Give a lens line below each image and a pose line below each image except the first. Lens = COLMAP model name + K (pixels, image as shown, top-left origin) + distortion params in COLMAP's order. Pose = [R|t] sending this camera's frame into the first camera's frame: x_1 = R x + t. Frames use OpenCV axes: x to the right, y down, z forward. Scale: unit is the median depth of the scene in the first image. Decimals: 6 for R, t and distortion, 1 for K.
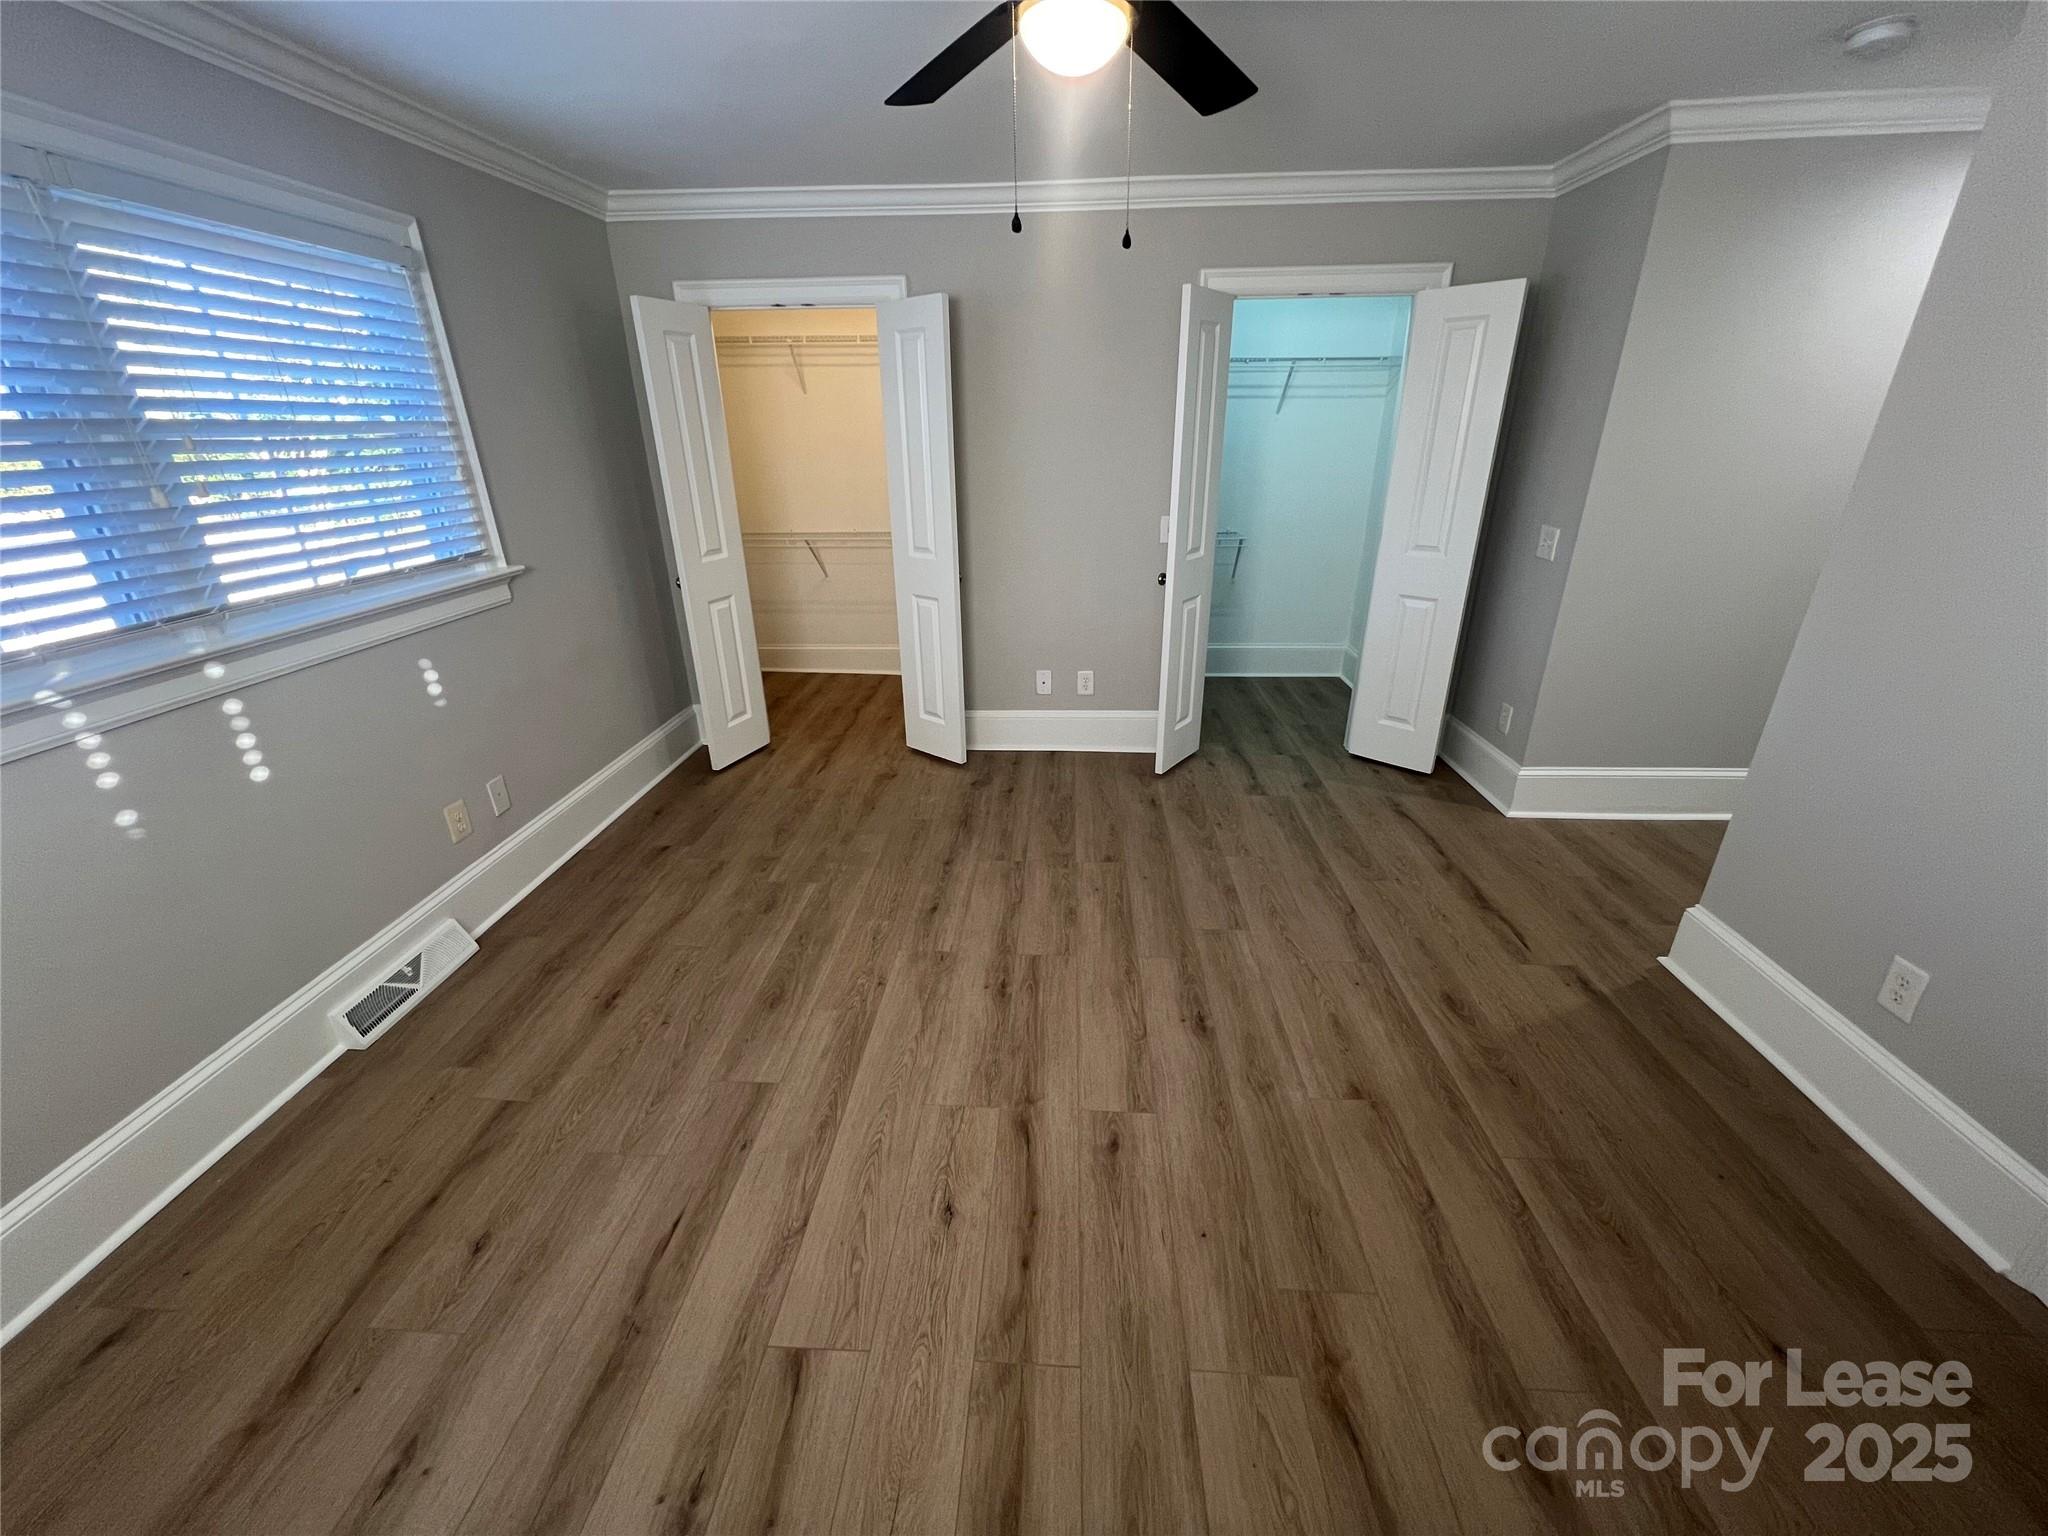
lens RADIAL K [[817.1, 0, 1015.5], [0, 817.1, 767.2], [0, 0, 1]] dist [0.000344, -0.000299]
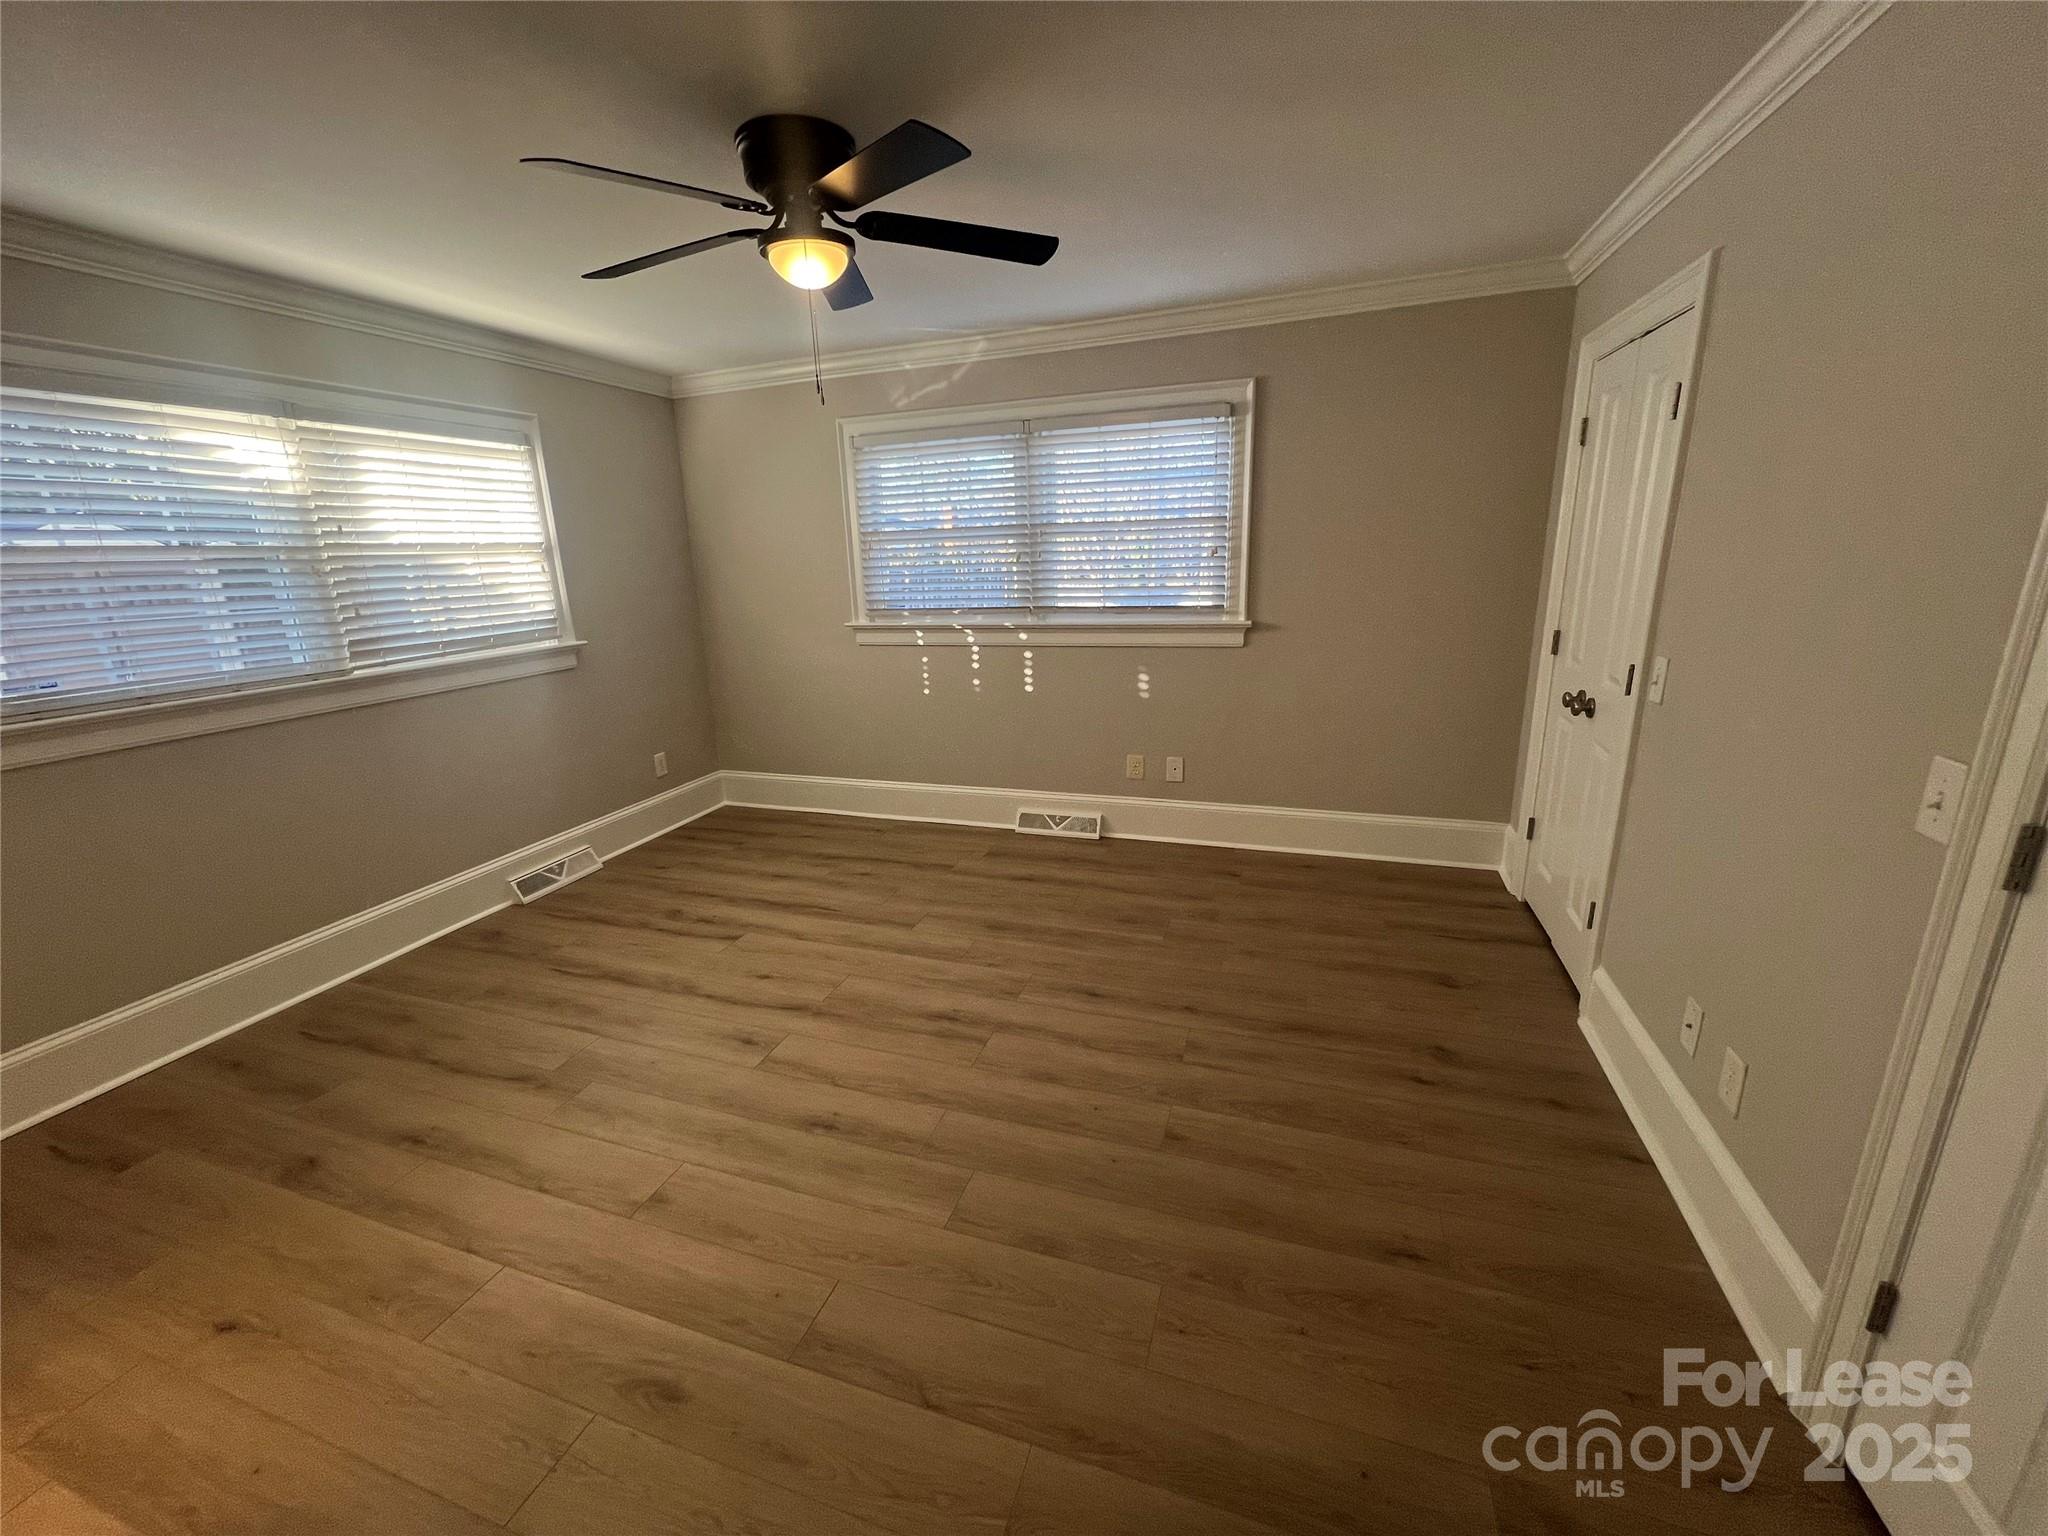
lens RADIAL K [[815.3, 0, 1019.6], [0, 815.3, 767.5], [0, 0, 1]] dist [0.003295, -0.003907]
pose [[-0.264059, 0.279464, -0.923132, 0.898816], [-0.336088, 0.870456, 0.359654, -0.463100], [0.904056, 0.405223, -0.135927, 1.117034]]
